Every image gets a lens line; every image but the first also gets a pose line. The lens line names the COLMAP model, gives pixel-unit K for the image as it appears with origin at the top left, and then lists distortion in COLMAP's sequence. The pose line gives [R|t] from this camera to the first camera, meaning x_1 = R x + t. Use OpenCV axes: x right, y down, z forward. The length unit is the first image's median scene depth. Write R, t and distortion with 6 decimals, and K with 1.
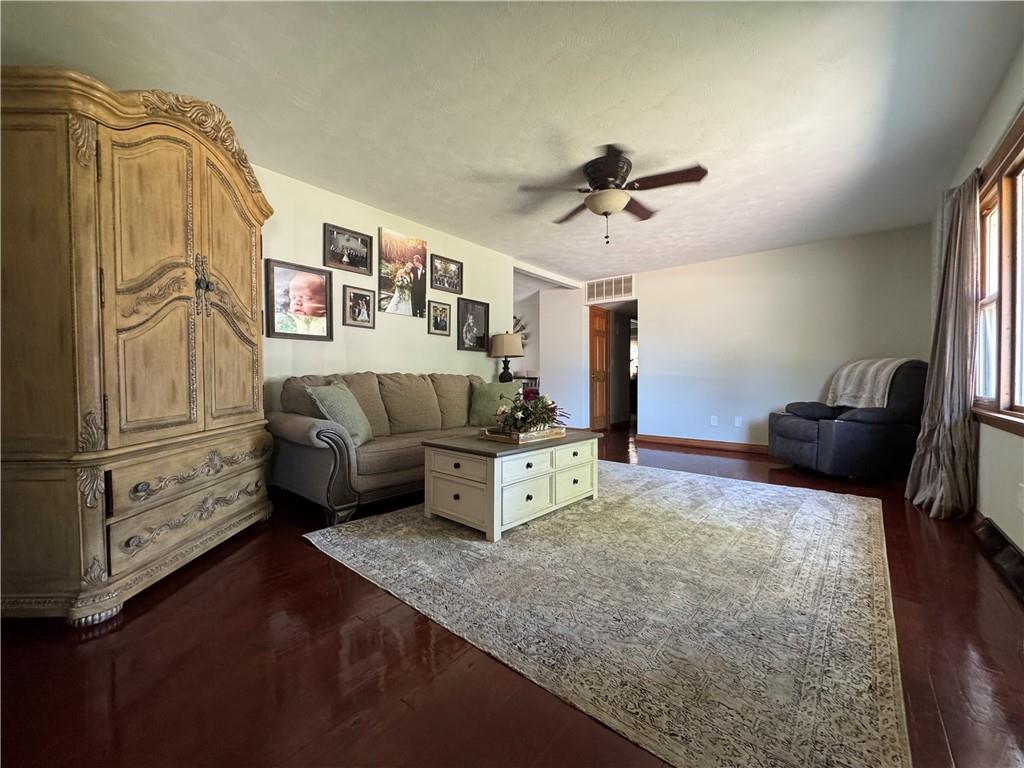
lens RADIAL K [[411.3, 0, 513.6], [0, 411.3, 384.1], [0, 0, 1]] dist [-0.002242, -0.000380]
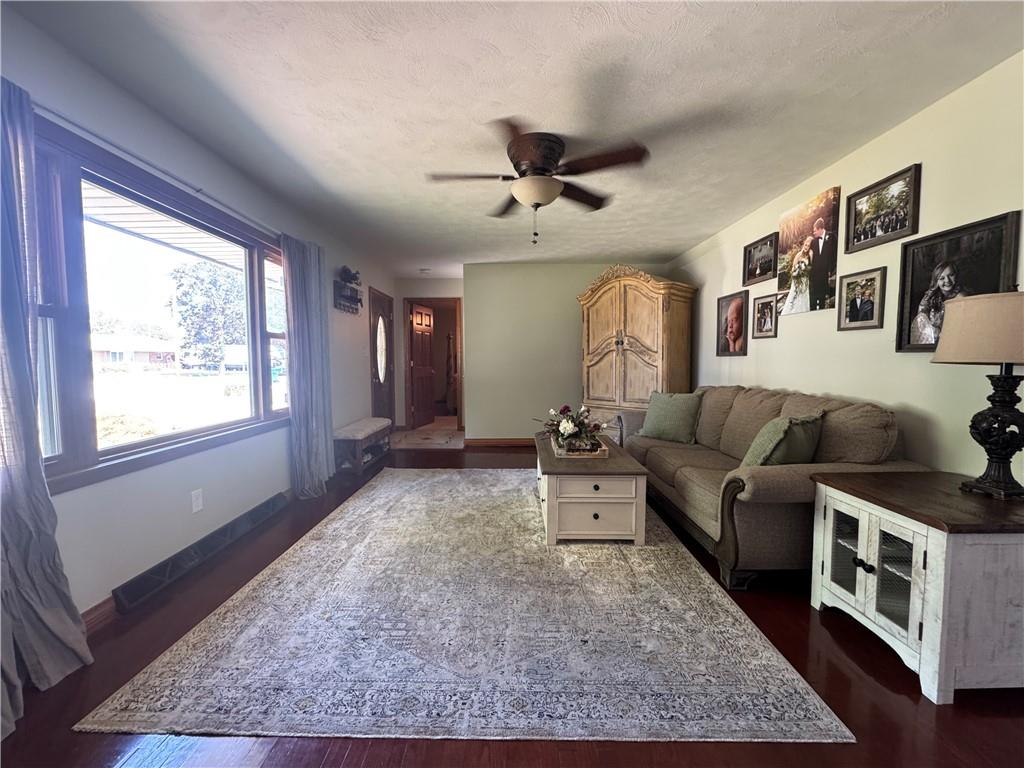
lens RADIAL K [[411.3, 0, 511.9], [0, 411.3, 385.5], [0, 0, 1]] dist [-0.002242, -0.000380]
pose [[-0.765937, 0.045846, -0.641279, 0.622922], [-0.002894, 0.997198, 0.074747, -0.091202], [0.642909, 0.059108, -0.763658, 1.250358]]
